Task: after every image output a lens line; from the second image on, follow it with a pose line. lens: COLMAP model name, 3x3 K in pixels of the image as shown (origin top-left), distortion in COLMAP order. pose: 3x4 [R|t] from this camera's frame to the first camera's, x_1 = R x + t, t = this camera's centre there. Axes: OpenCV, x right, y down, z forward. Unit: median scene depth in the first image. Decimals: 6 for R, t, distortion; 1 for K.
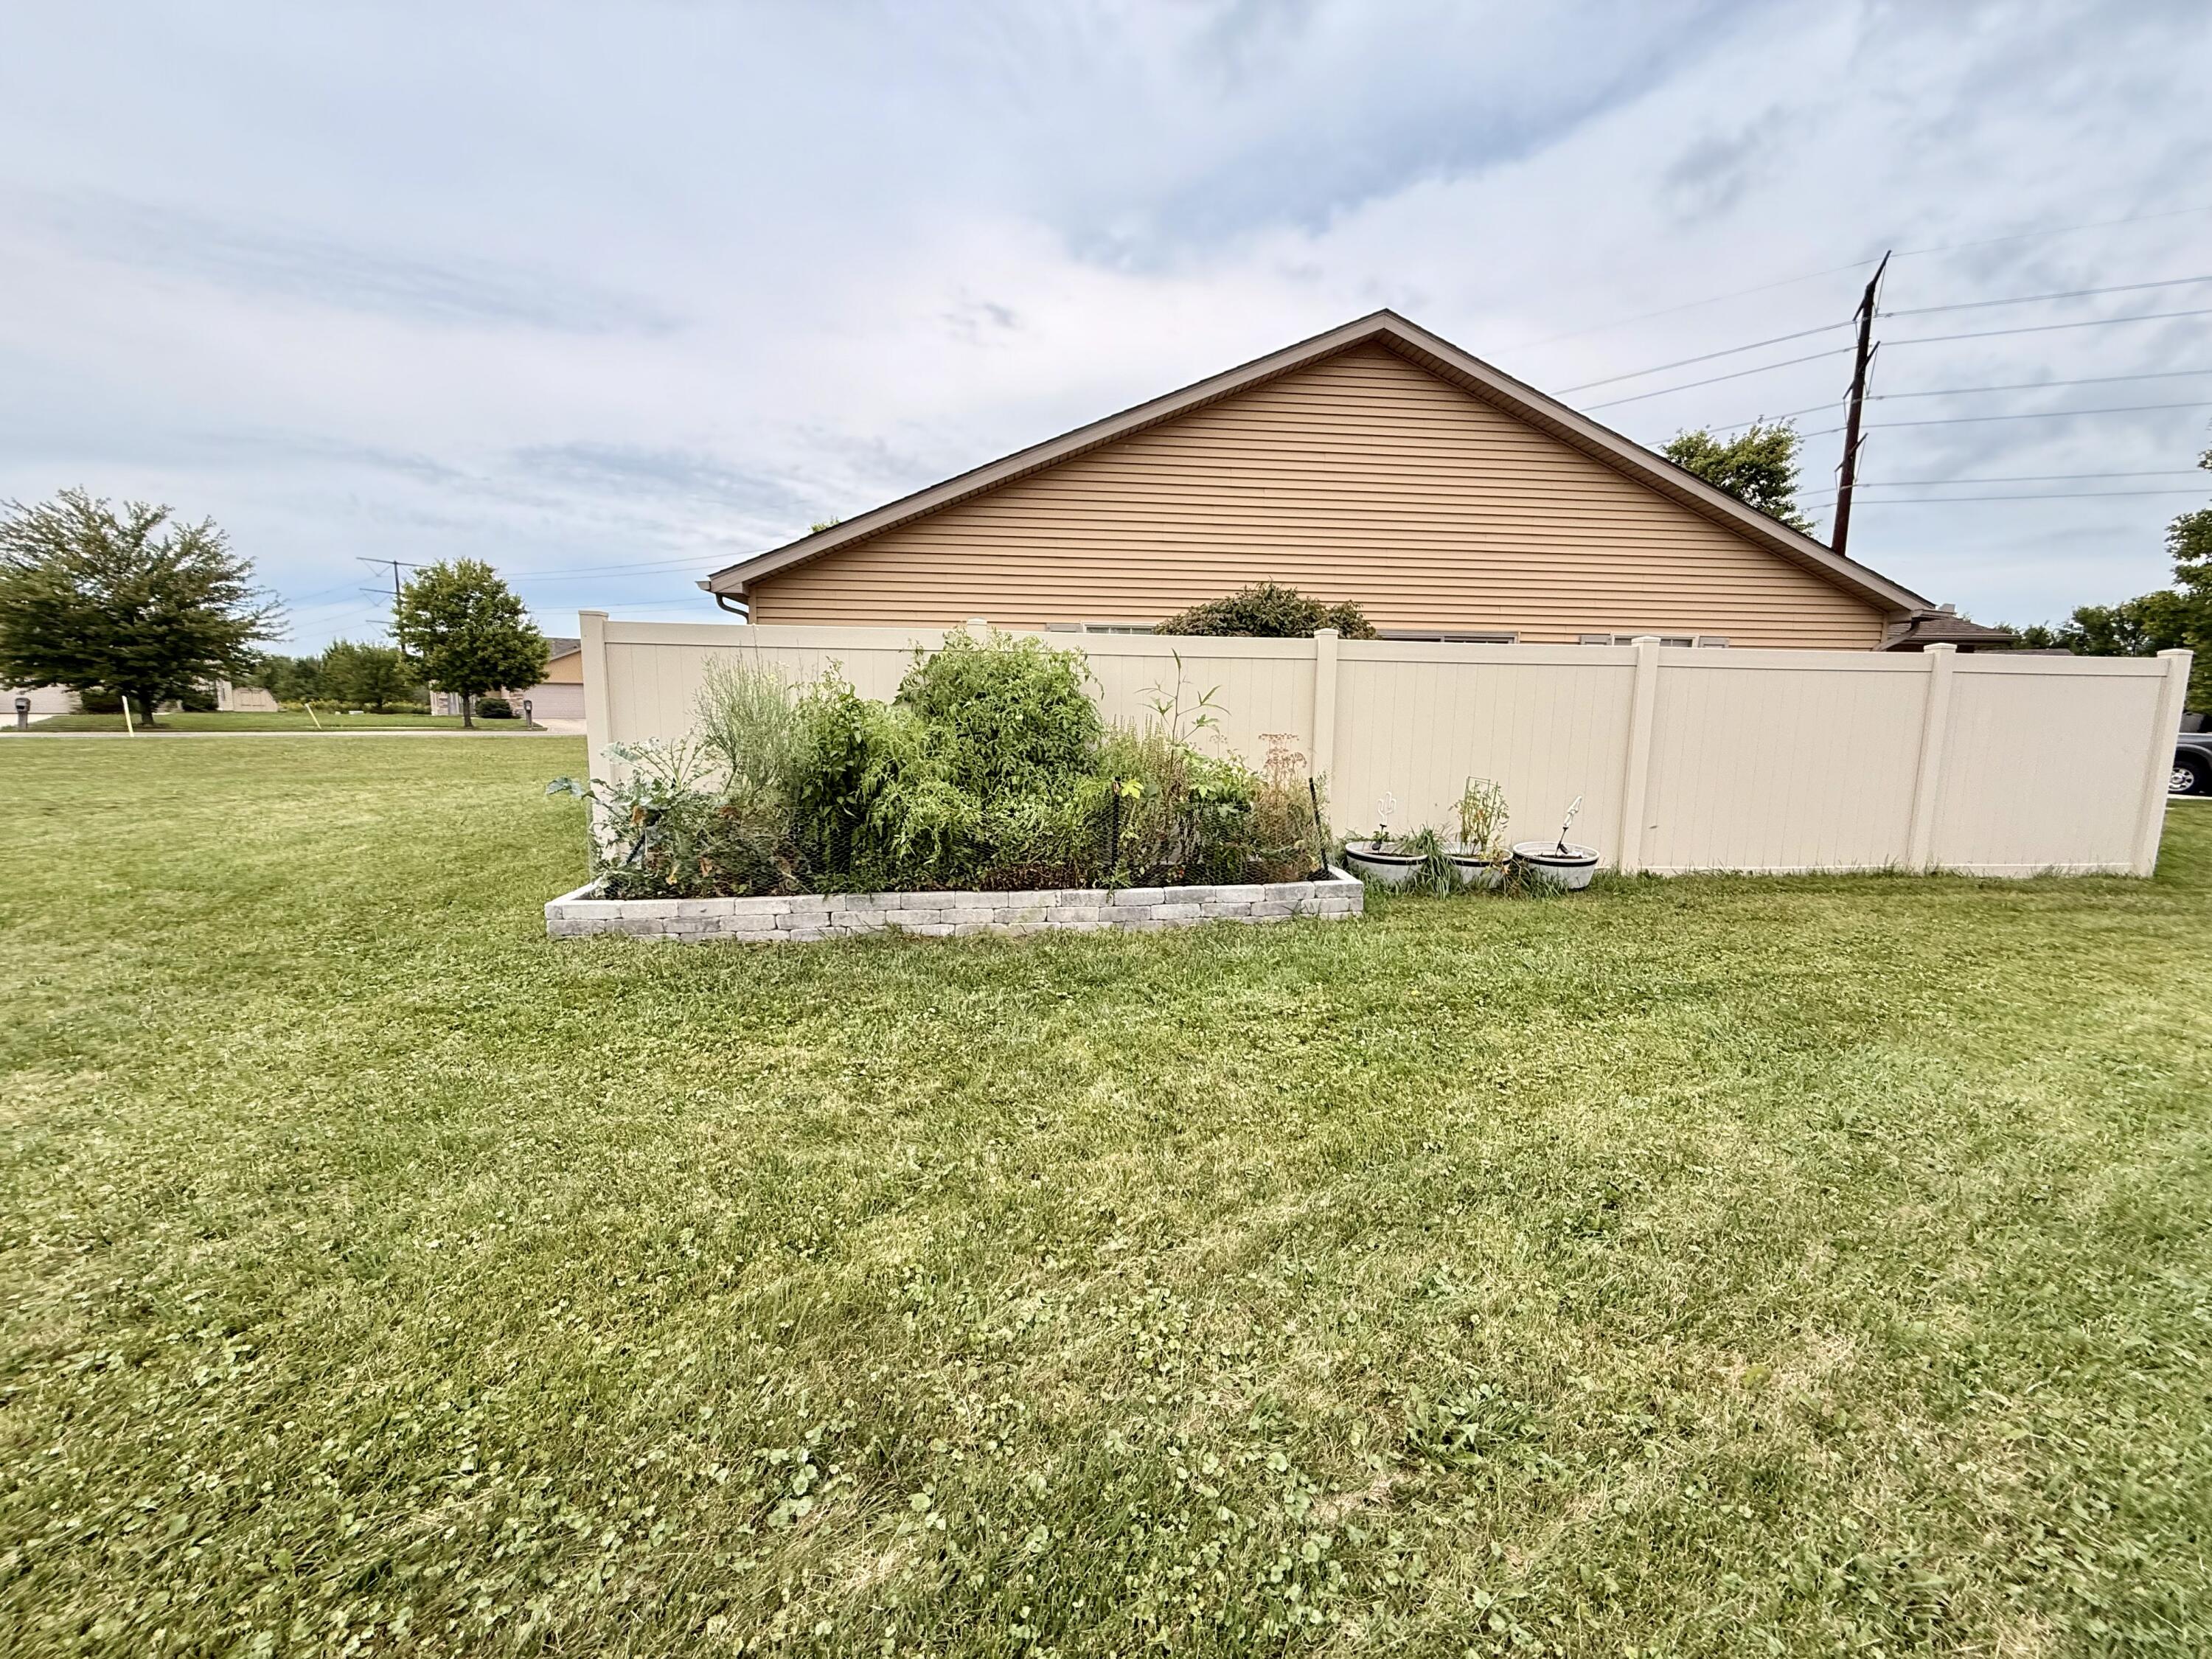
lens RADIAL K [[891.2, 0, 1113.7], [0, 891.2, 823.4], [0, 0, 1]] dist [-0.004822, 0.000999]
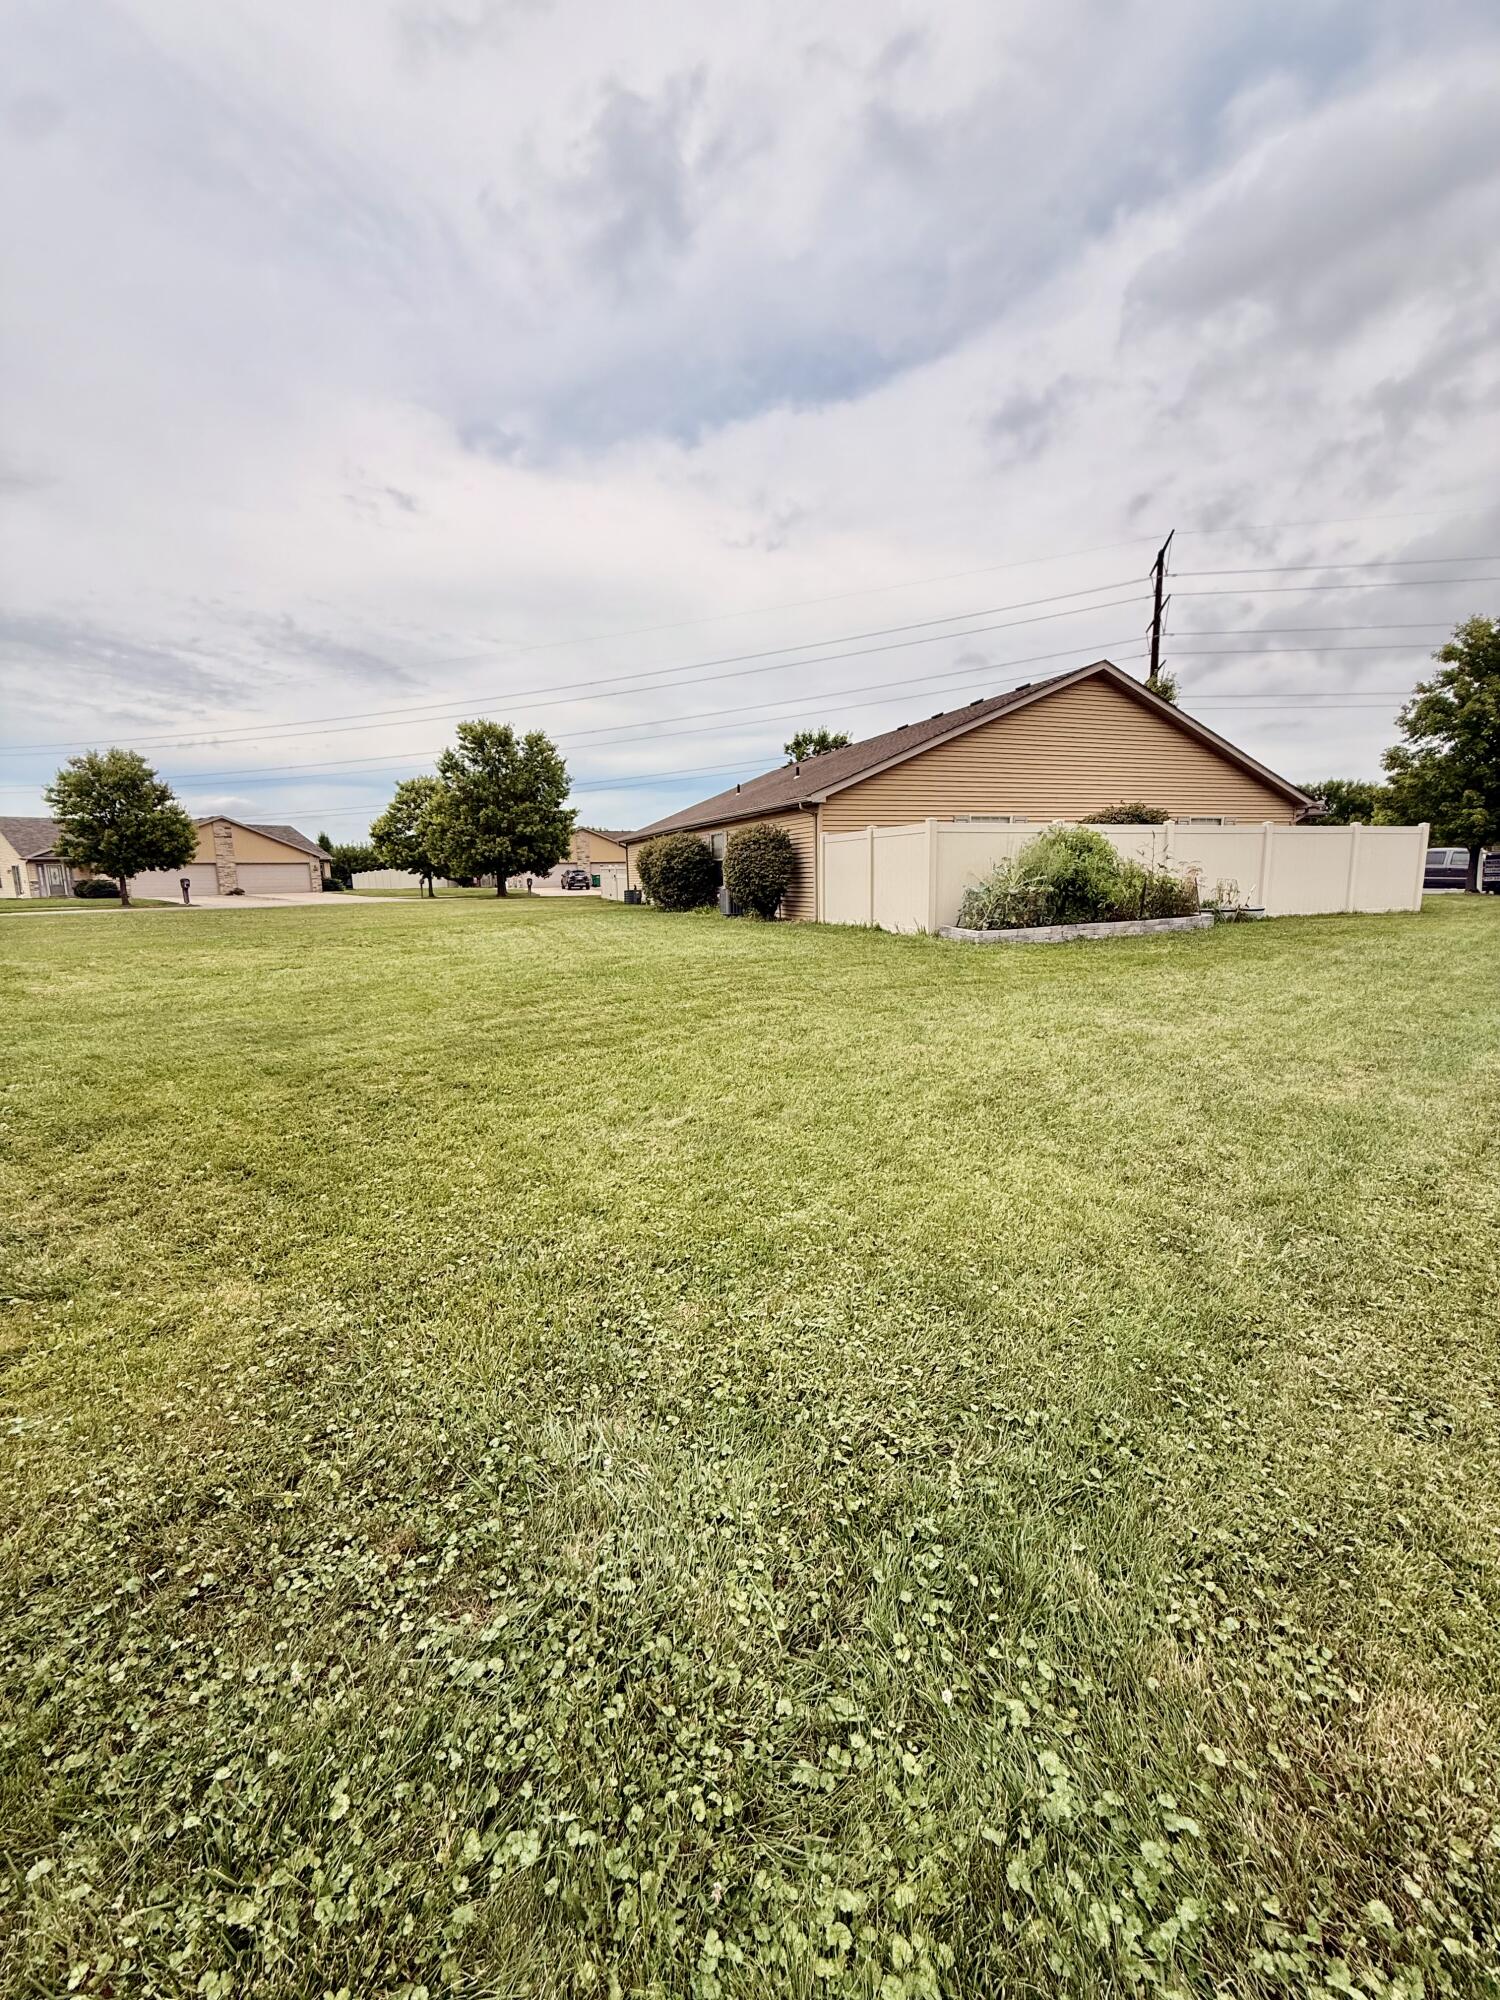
lens RADIAL K [[805.8, 0, 737.2], [0, 805.8, 1001.8], [0, 0, 1]] dist [-0.004822, 0.000999]
pose [[0.970249, -0.067129, 0.232616, -0.169252], [0.060296, 0.997518, 0.036368, 0.014926], [-0.234479, -0.021260, 0.971889, -0.104182]]
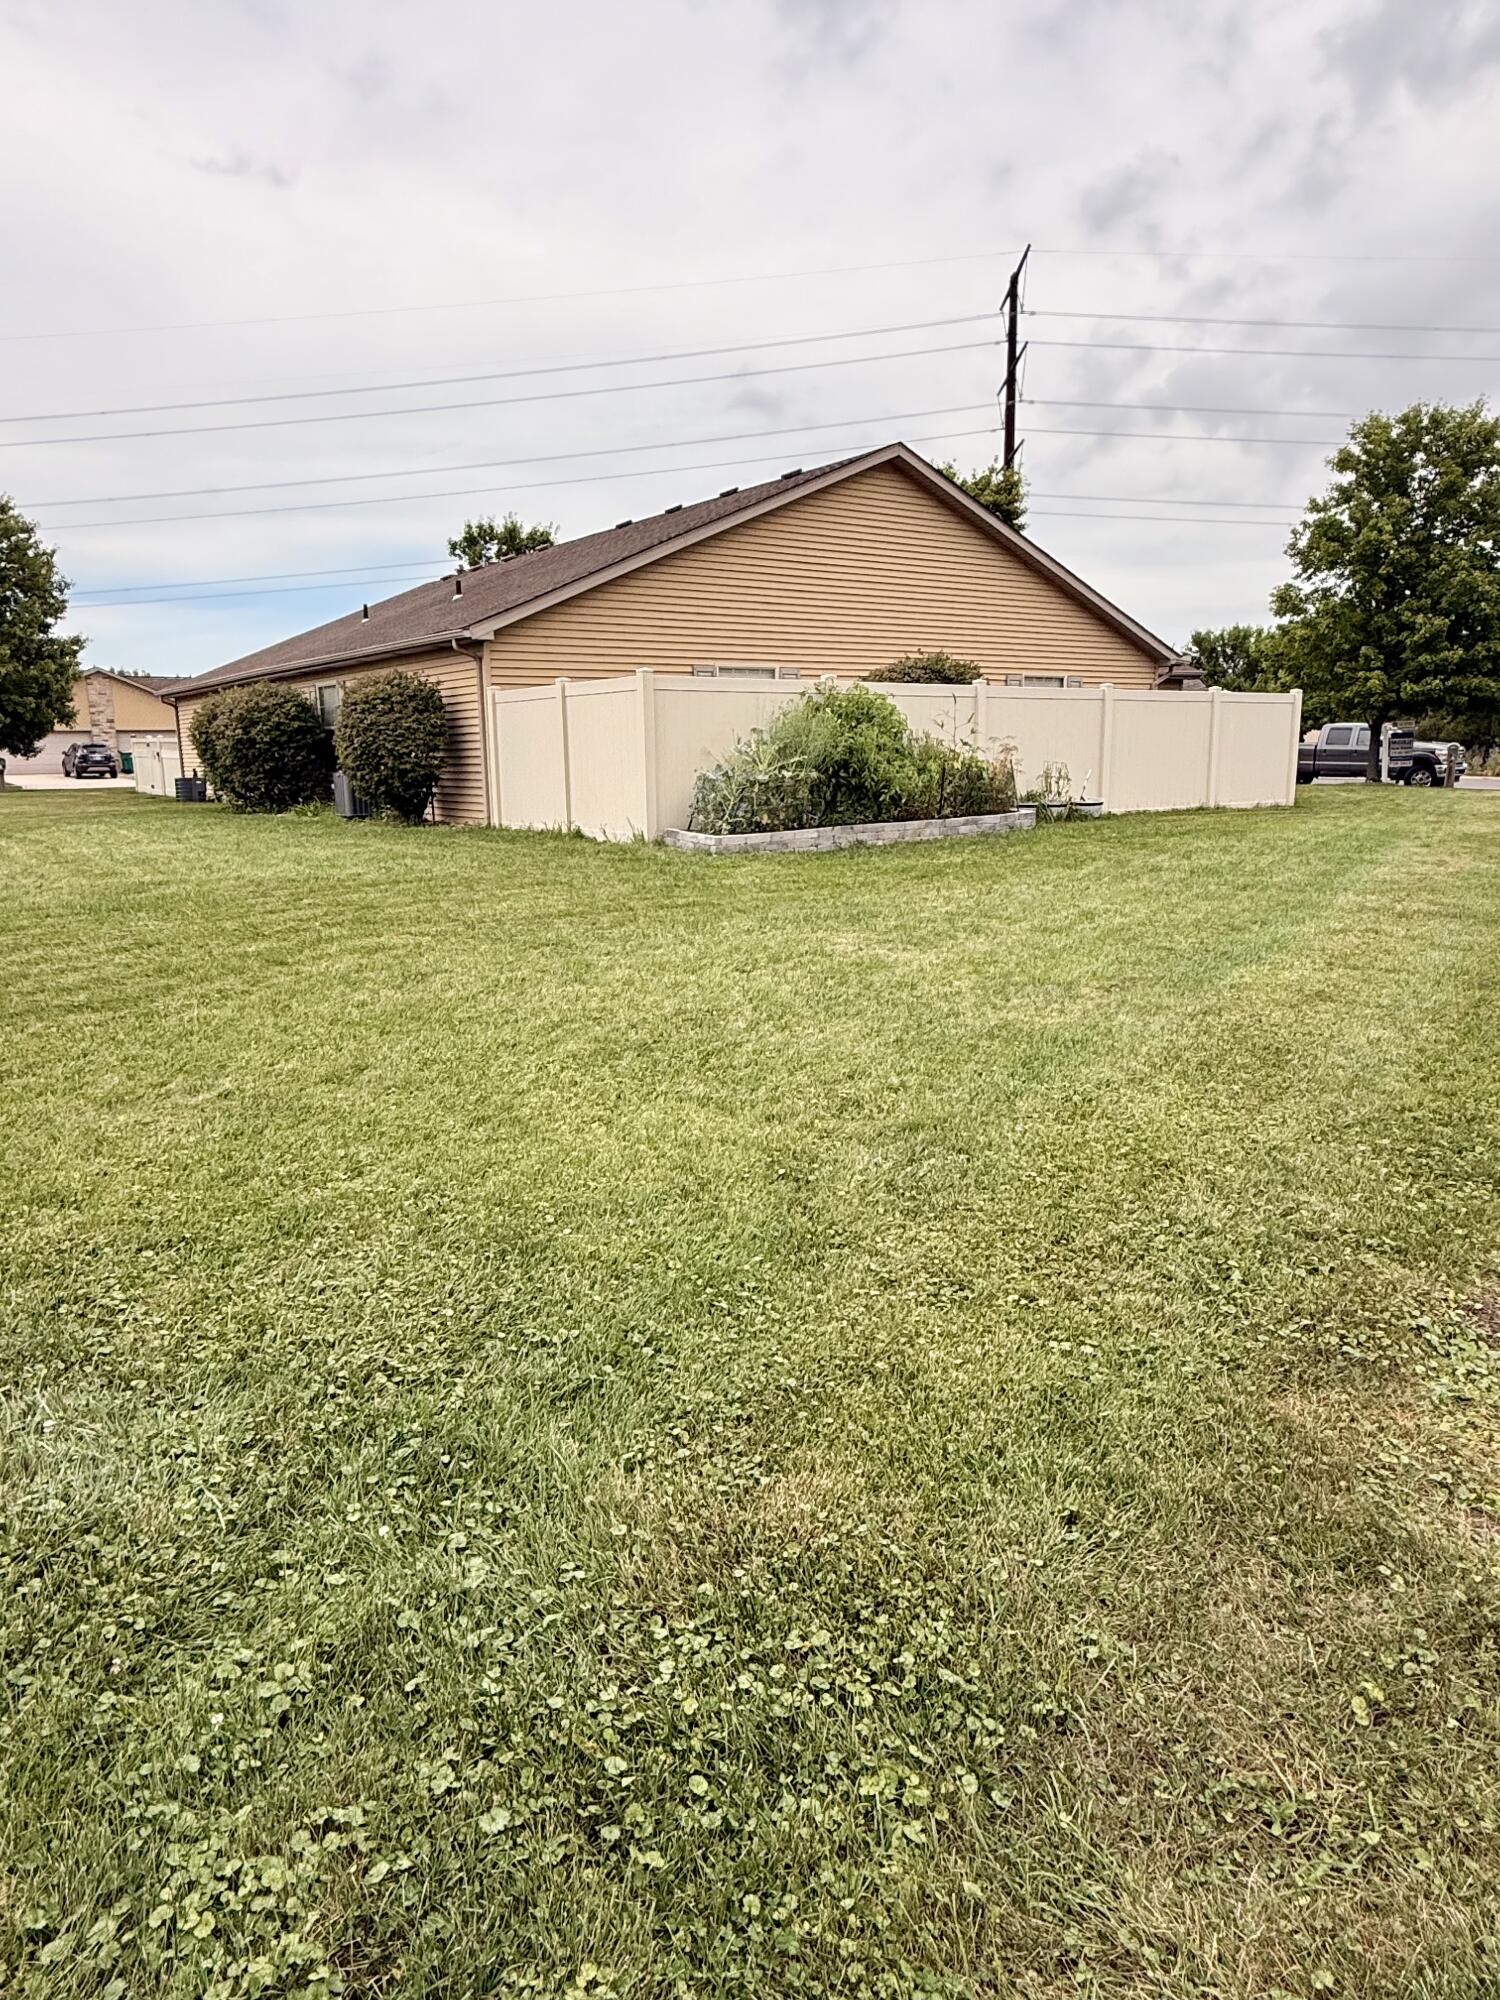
lens RADIAL K [[1292.8, 0, 747.8], [0, 1292.8, 1011.3], [0, 0, 1]] dist [-0.005070, 0.002694]
pose [[0.873858, -0.118432, 0.471535, -0.166190], [0.083550, 0.992029, 0.094324, 0.017890], [-0.478948, -0.043029, 0.876788, -0.122395]]
